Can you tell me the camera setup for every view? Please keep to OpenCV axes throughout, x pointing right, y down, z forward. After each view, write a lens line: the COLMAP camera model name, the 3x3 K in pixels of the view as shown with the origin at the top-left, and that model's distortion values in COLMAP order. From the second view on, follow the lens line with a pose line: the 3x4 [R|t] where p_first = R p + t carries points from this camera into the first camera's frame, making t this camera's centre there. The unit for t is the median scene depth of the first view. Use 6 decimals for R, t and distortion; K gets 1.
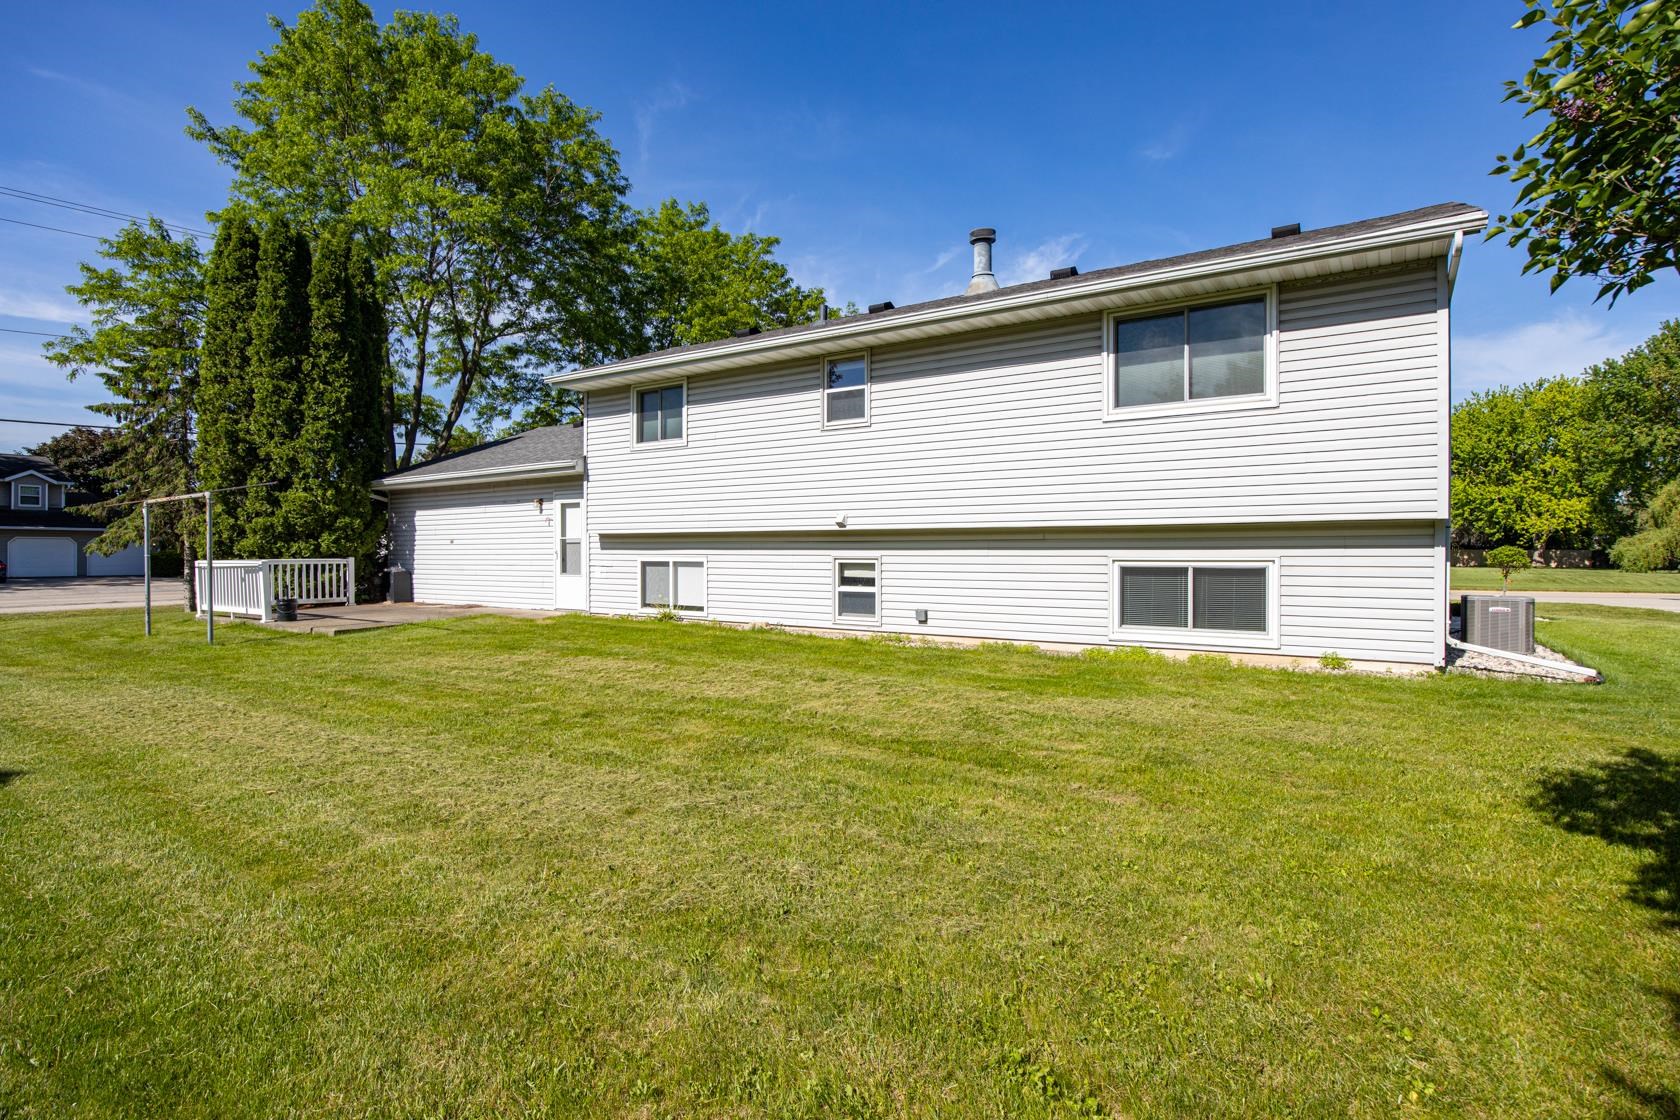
lens RADIAL K [[869.5, 0, 835.5], [0, 869.5, 552.0], [0, 0, 1]] dist [0.005894, -0.000788]
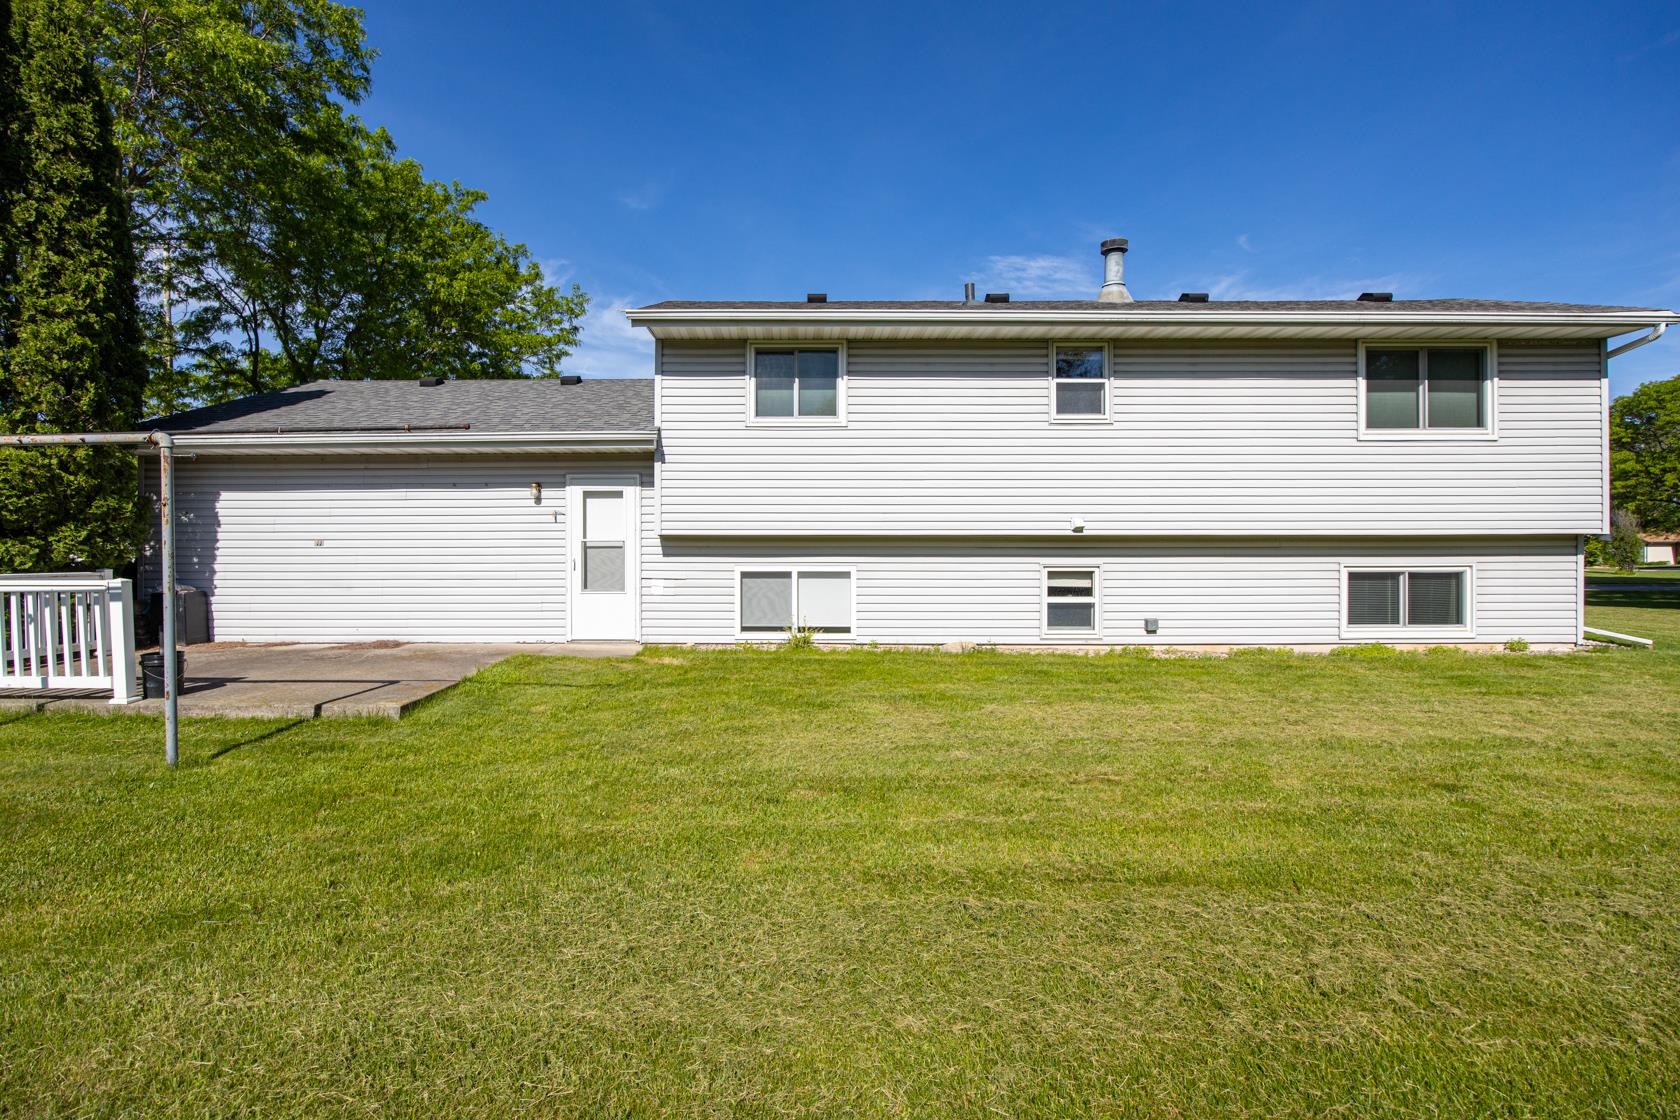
lens RADIAL K [[820.2, 0, 840.0], [0, 820.2, 565.5], [0, 0, 1]] dist [-0.006715, -0.000641]
pose [[0.825253, -0.000721, 0.564763, -0.583443], [0.001204, 0.999999, -0.000483, 0.005800], [-0.564762, 0.001078, 0.825253, 0.370705]]
